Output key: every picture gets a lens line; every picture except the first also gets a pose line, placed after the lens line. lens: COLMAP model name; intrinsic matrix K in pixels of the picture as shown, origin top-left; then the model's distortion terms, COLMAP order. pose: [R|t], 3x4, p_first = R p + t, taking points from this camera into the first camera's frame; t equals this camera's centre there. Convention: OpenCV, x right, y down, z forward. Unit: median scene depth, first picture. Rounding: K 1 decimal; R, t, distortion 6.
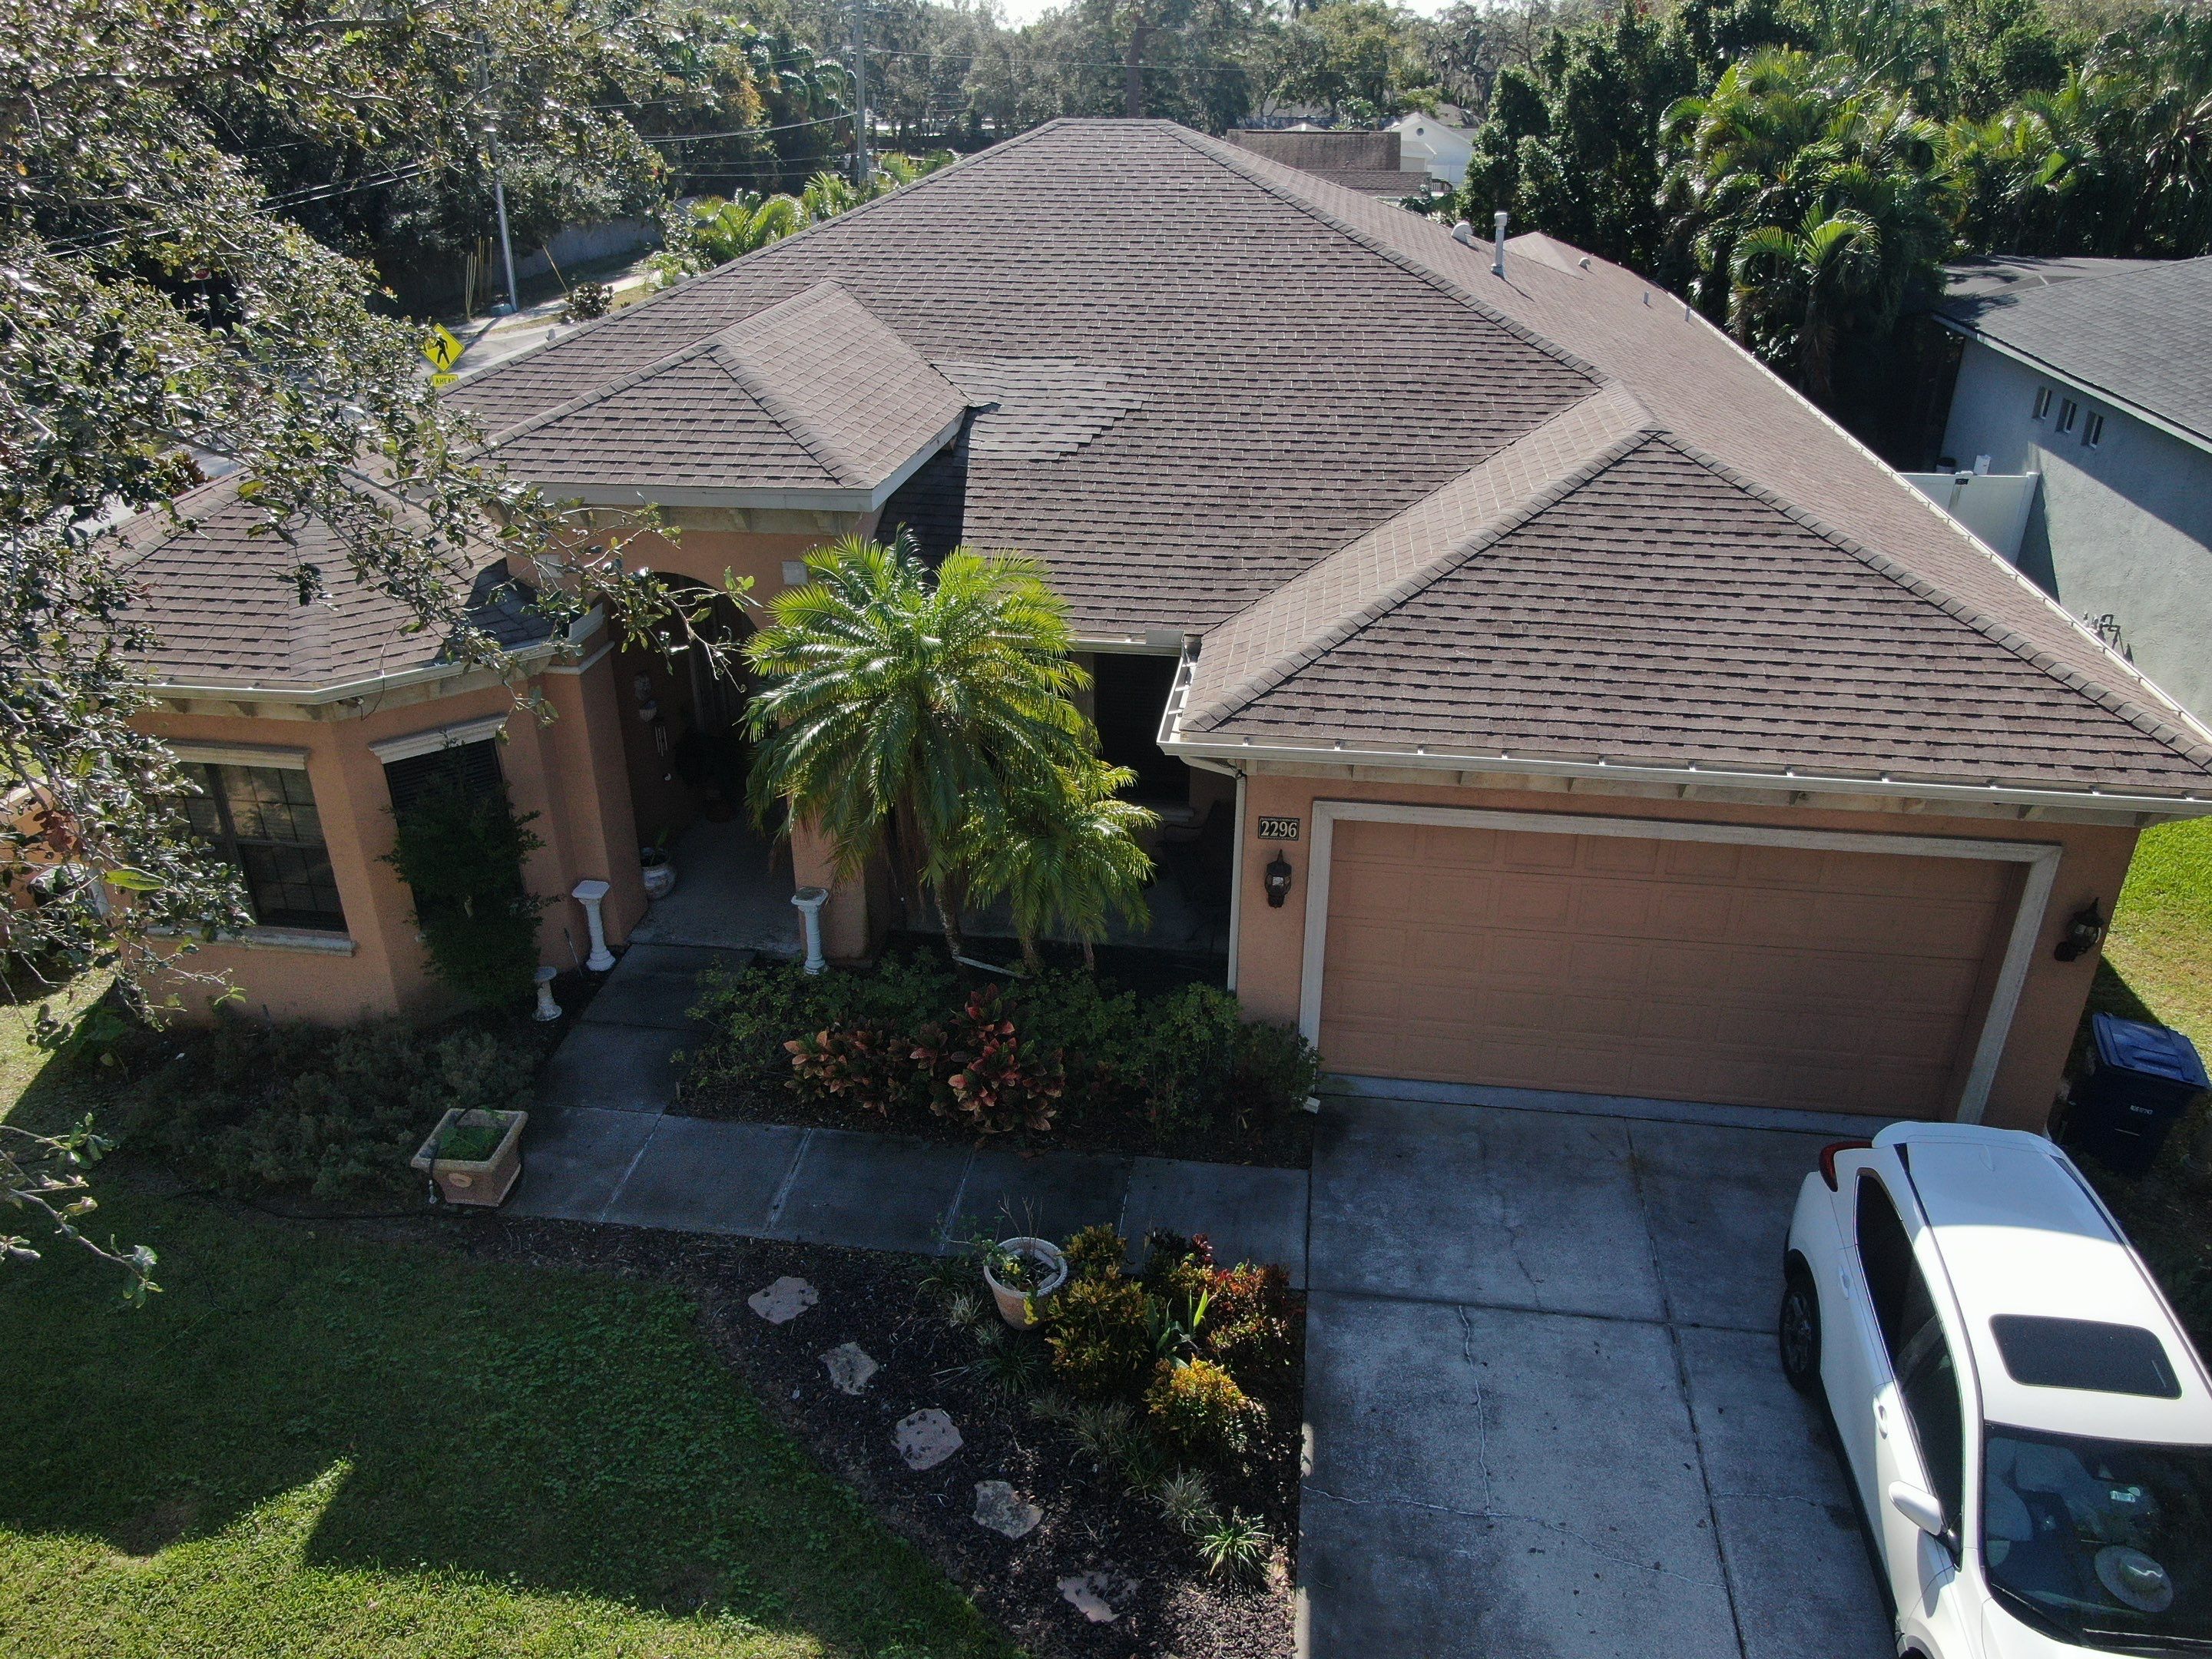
lens RADIAL K [[1578.3, 0, 1100.4], [0, 1578.3, 831.6], [0, 0, 1]] dist [-0.023470, 0.009912]
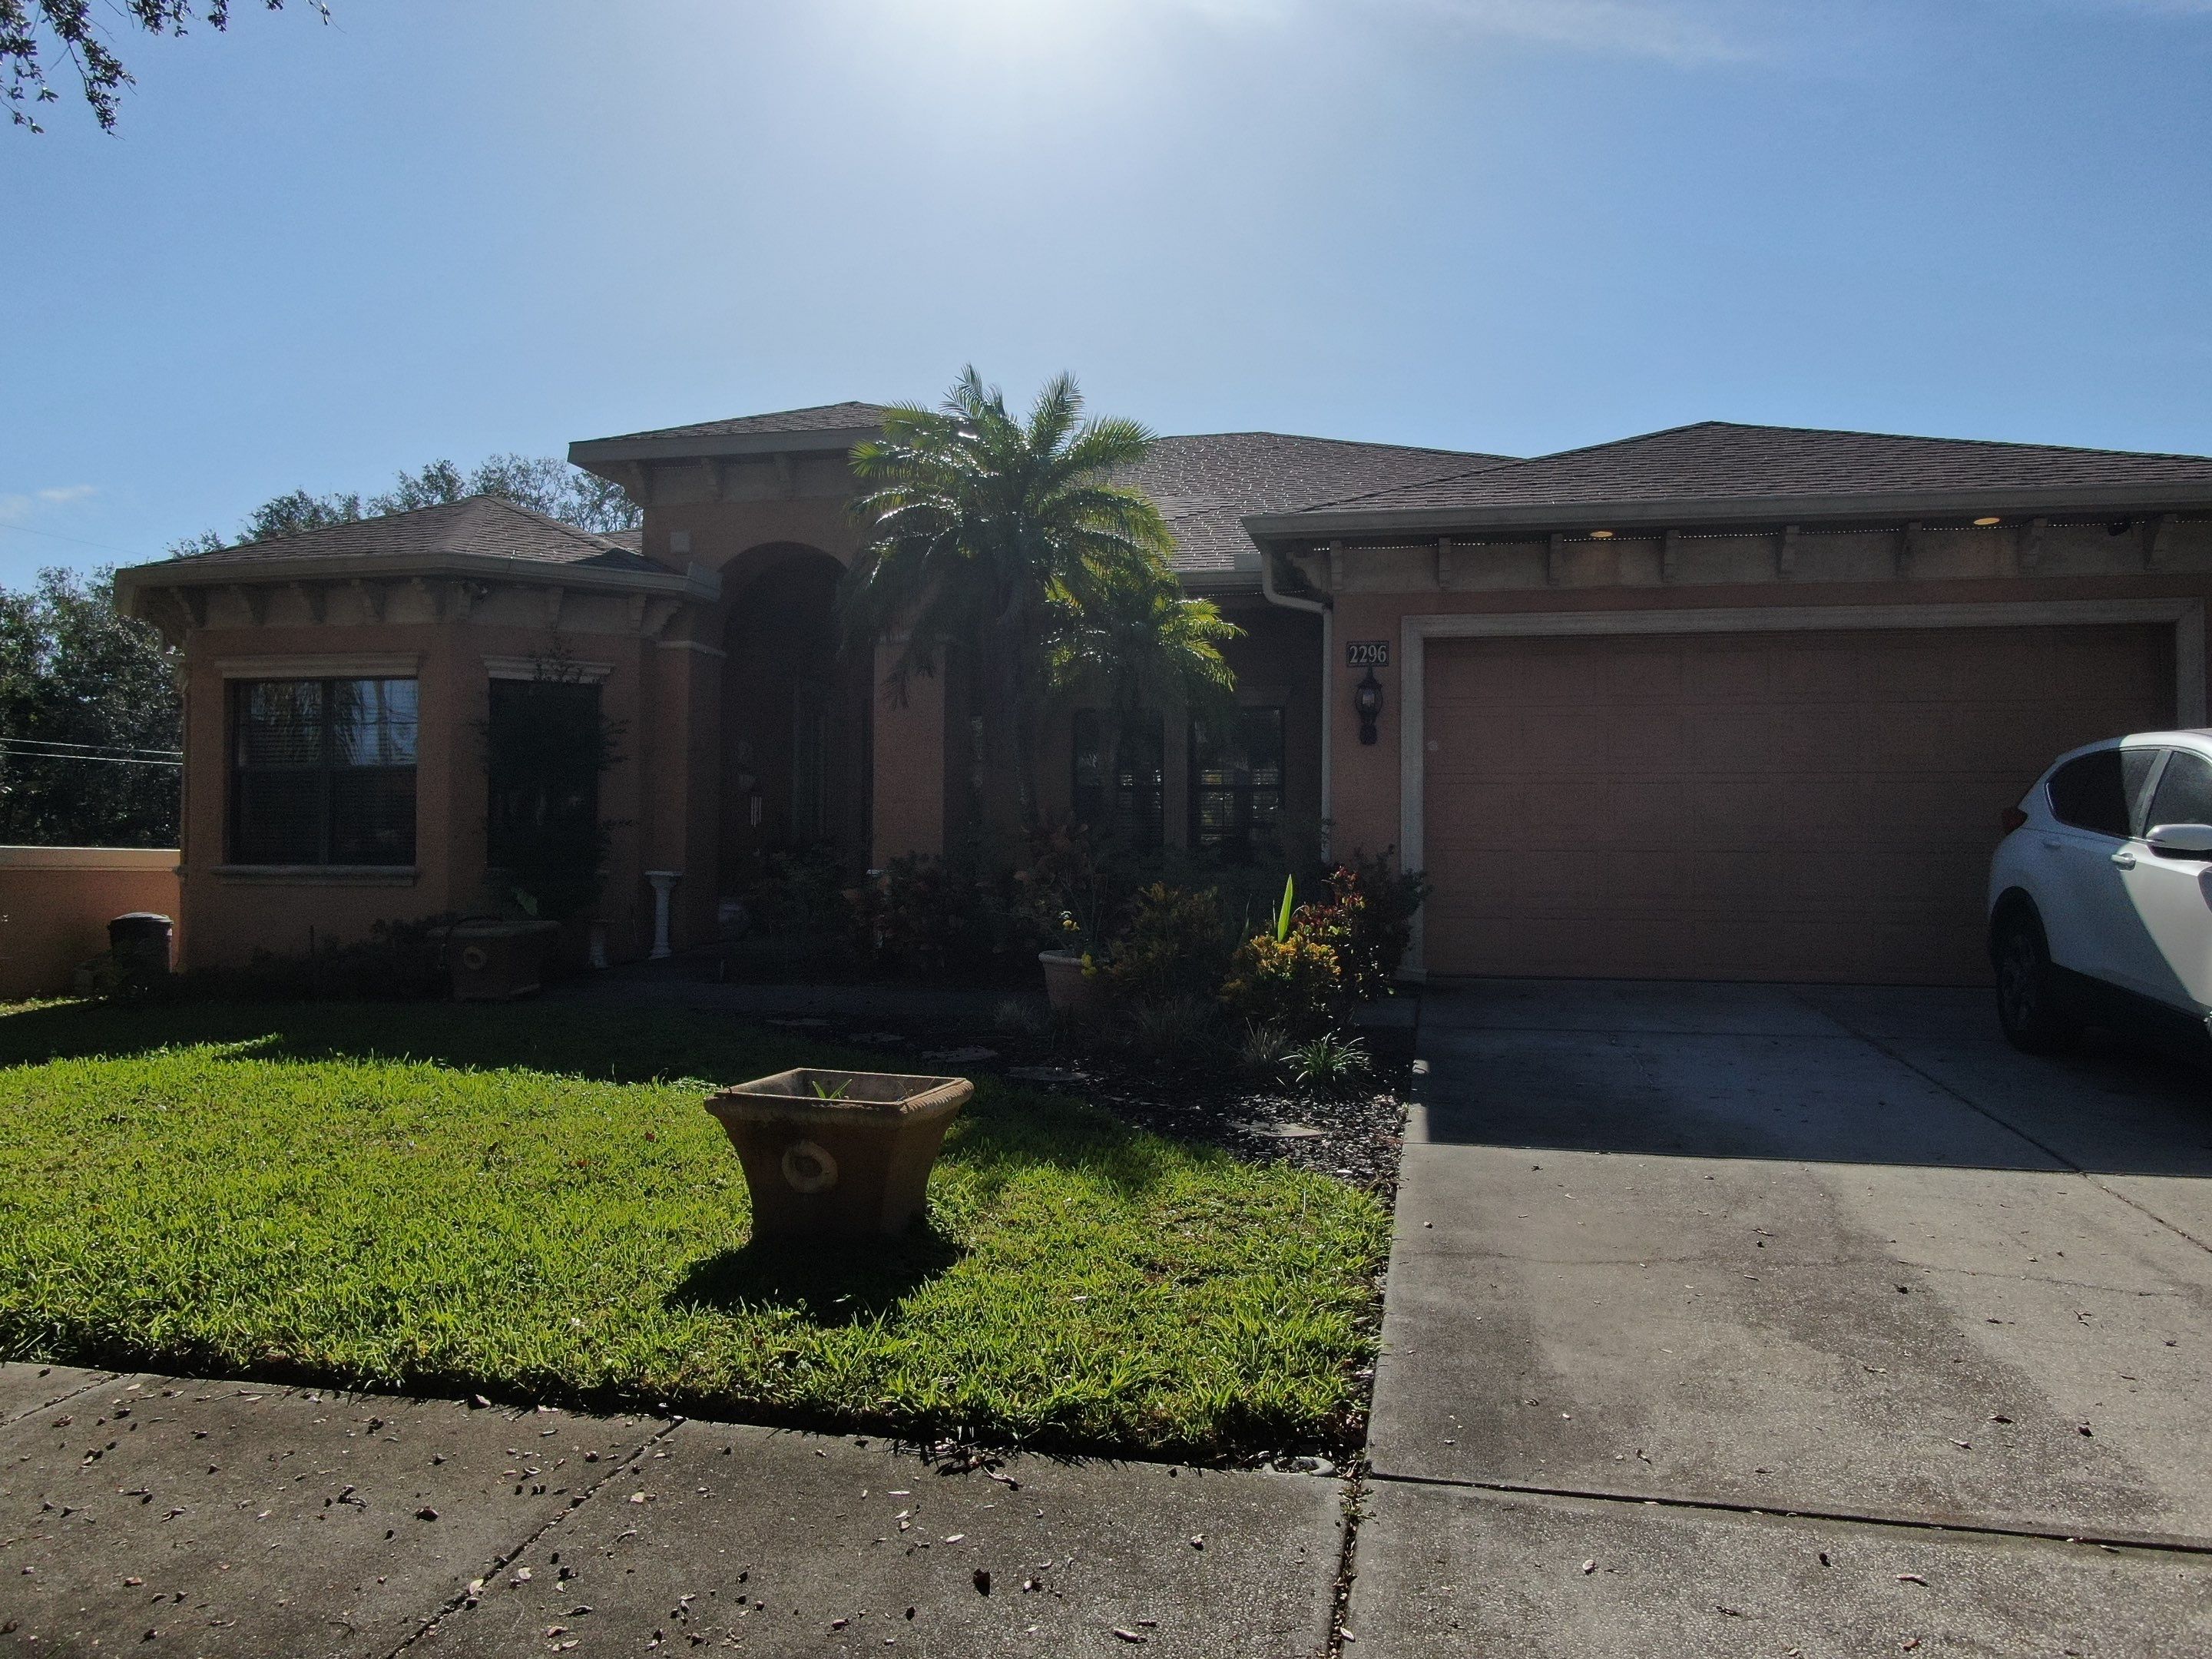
lens RADIAL K [[1578.3, 0, 1101.3], [0, 1578.3, 828.9], [0, 0, 1]] dist [-0.023470, 0.009912]
pose [[0.997132, 0.006775, -0.075385, 0.023202], [-0.040626, 0.888264, -0.457533, 0.549489], [0.063862, 0.459283, 0.885992, 0.174758]]
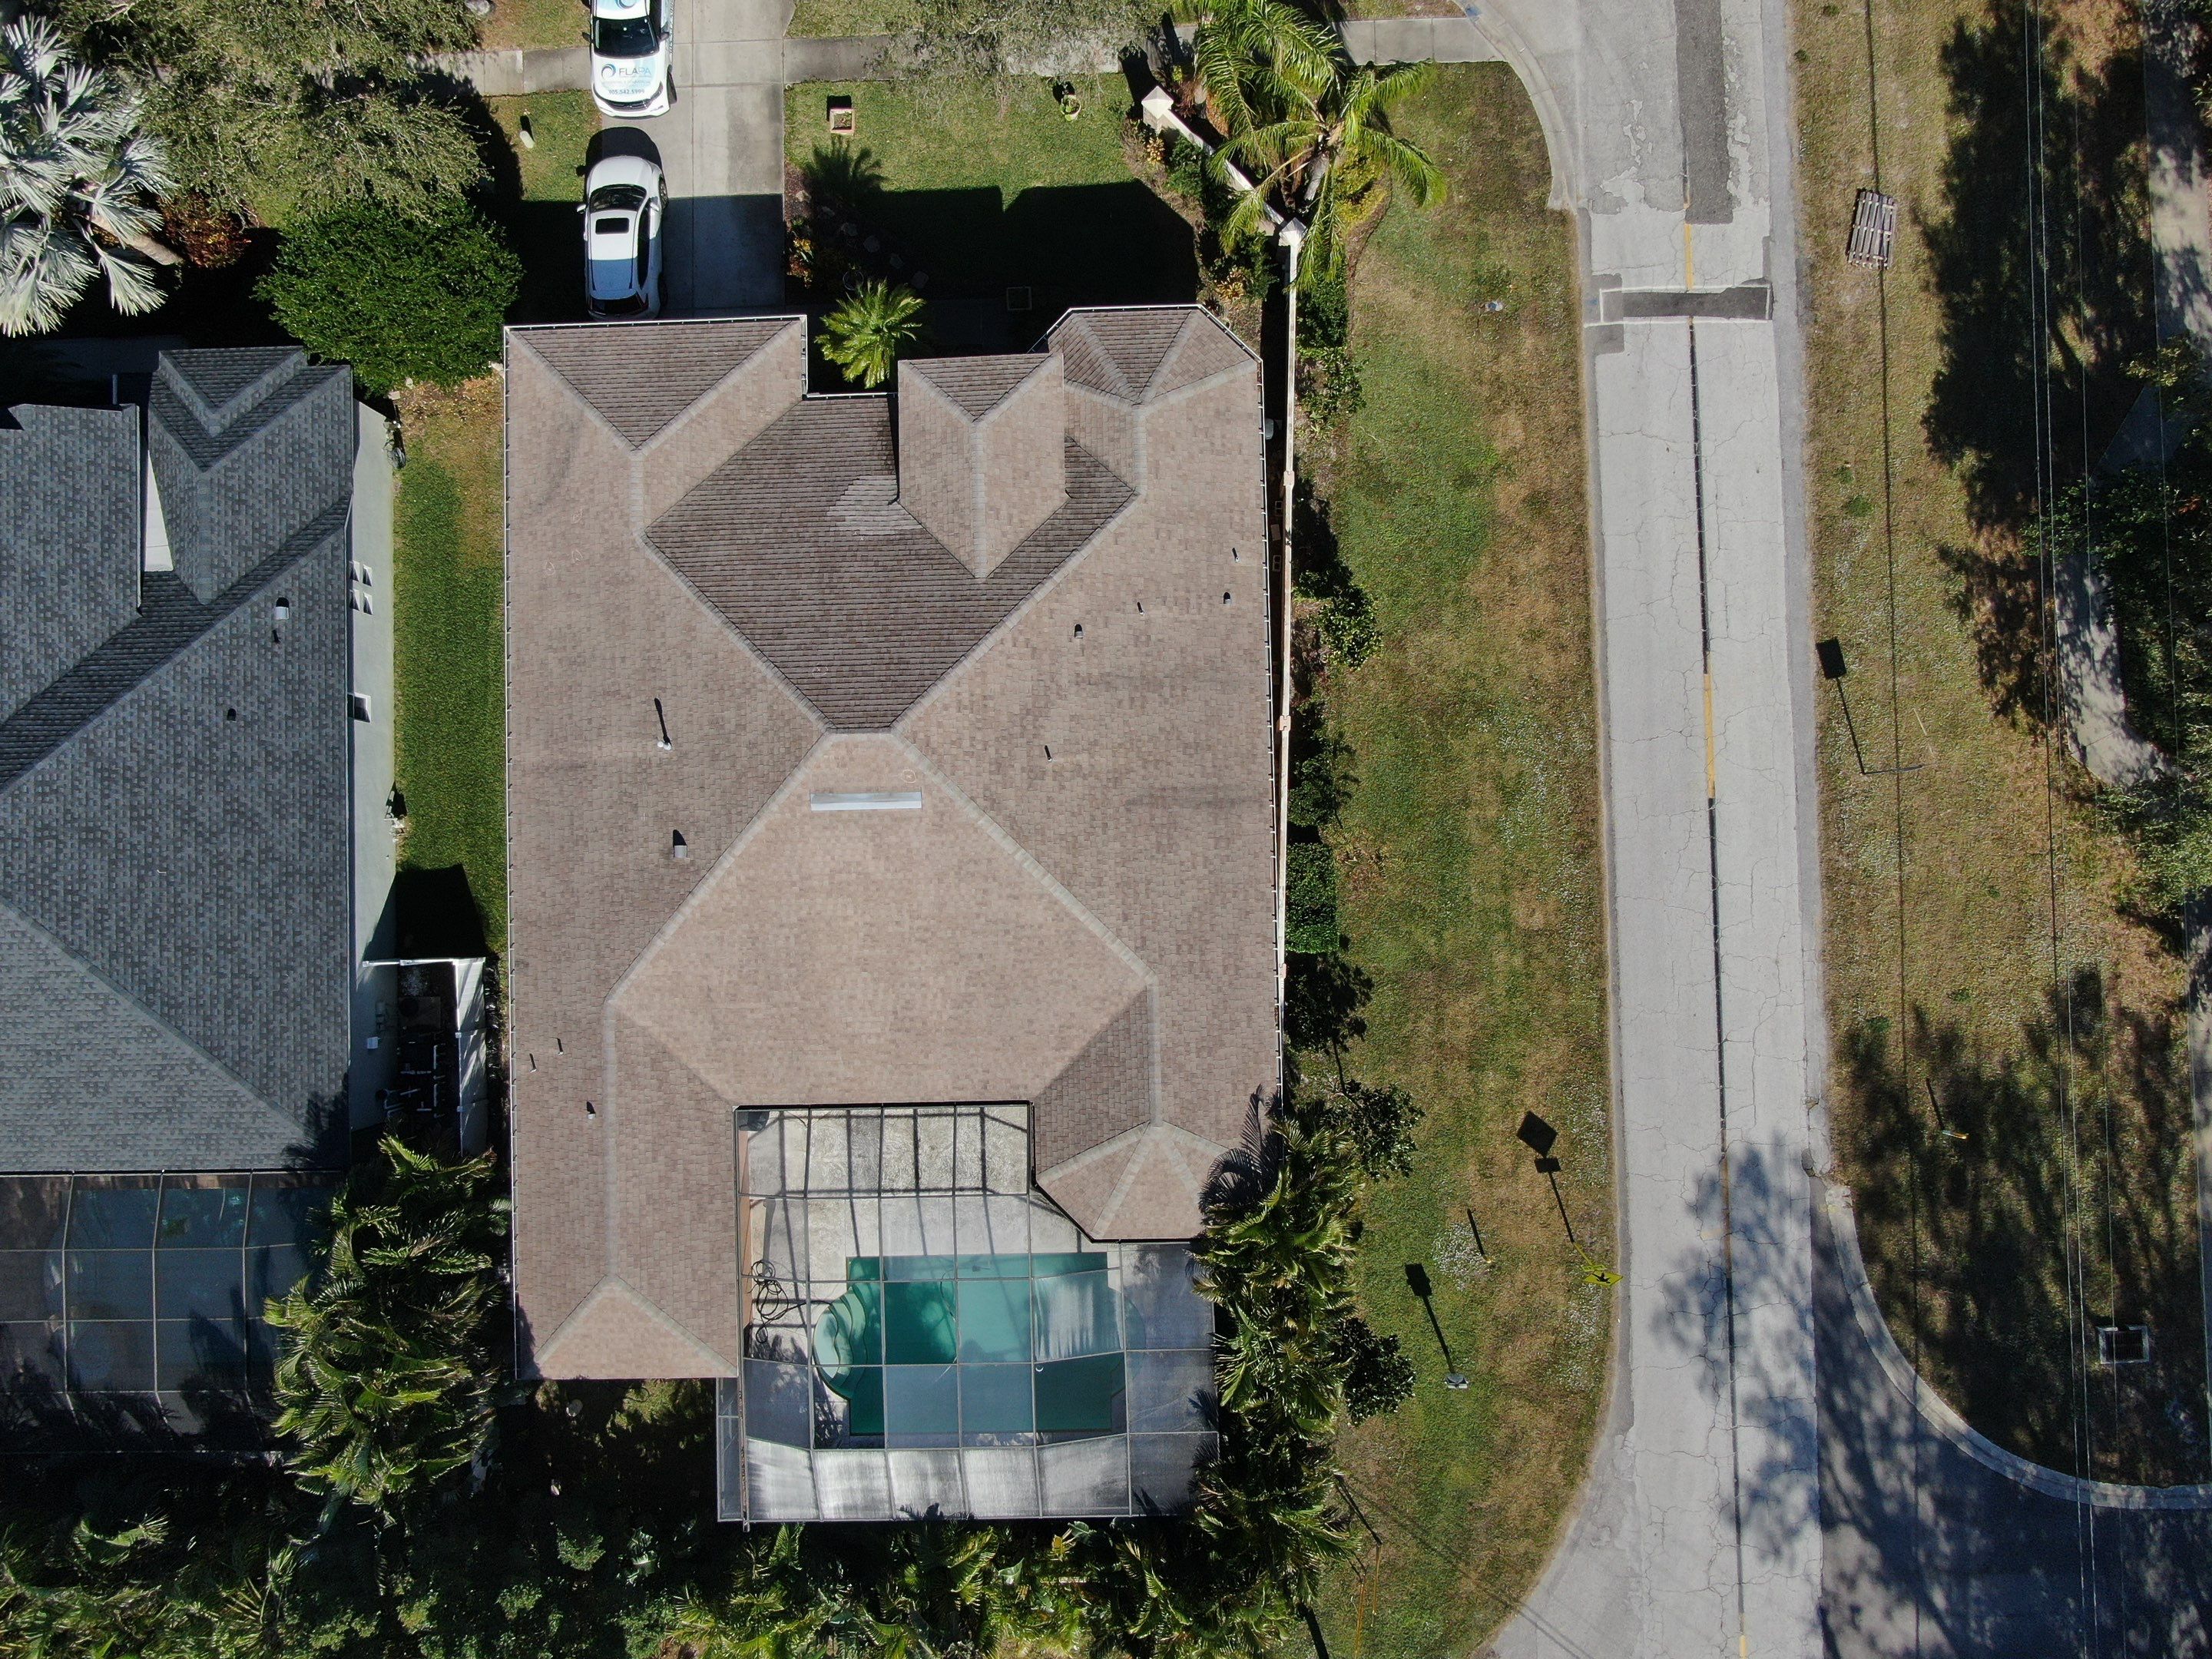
lens RADIAL K [[1578.3, 0, 1113.6], [0, 1578.3, 837.5], [0, 0, 1]] dist [-0.023470, 0.009912]
pose [[-0.985853, 0.166918, 0.015244, -0.450674], [-0.056807, -0.418301, 0.906530, -3.409482], [0.157692, 0.892840, 0.421865, 0.615935]]
